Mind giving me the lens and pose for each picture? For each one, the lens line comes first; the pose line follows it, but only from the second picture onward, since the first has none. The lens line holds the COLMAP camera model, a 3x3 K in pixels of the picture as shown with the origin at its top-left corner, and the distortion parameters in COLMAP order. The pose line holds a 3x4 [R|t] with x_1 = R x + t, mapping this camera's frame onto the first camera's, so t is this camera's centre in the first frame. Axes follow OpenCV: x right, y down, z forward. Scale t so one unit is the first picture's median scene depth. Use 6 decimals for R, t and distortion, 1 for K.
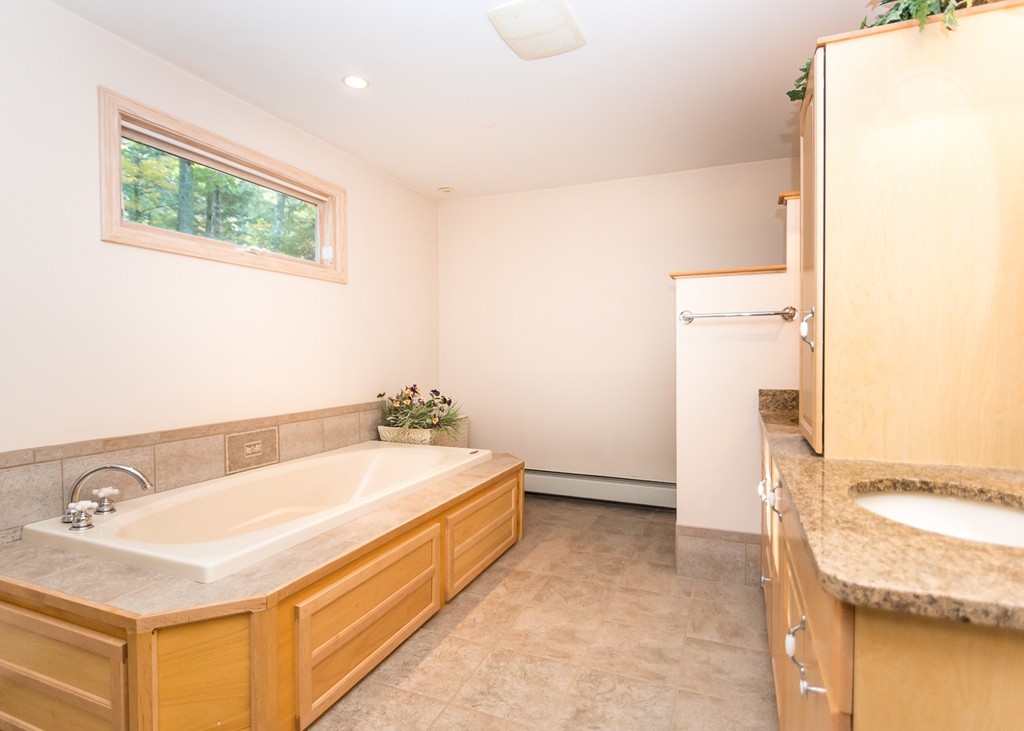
lens RADIAL K [[513.4, 0, 511.2], [0, 513.4, 362.8], [0, 0, 1]] dist [0.003543, -0.003177]
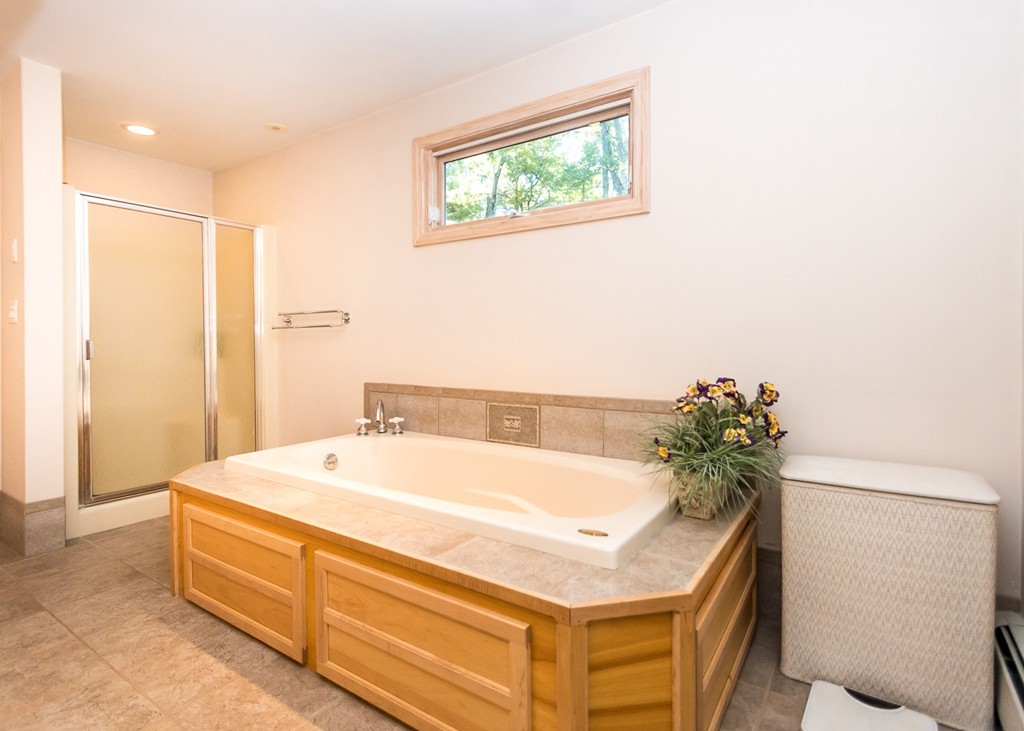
lens RADIAL K [[513.4, 0, 527.5], [0, 513.4, 348.5], [0, 0, 1]] dist [0.003543, -0.003177]
pose [[-0.174454, 0.013358, -0.984575, 0.461914], [-0.018140, 0.999695, 0.016778, 0.012888], [0.984498, 0.020787, -0.174159, 1.282236]]
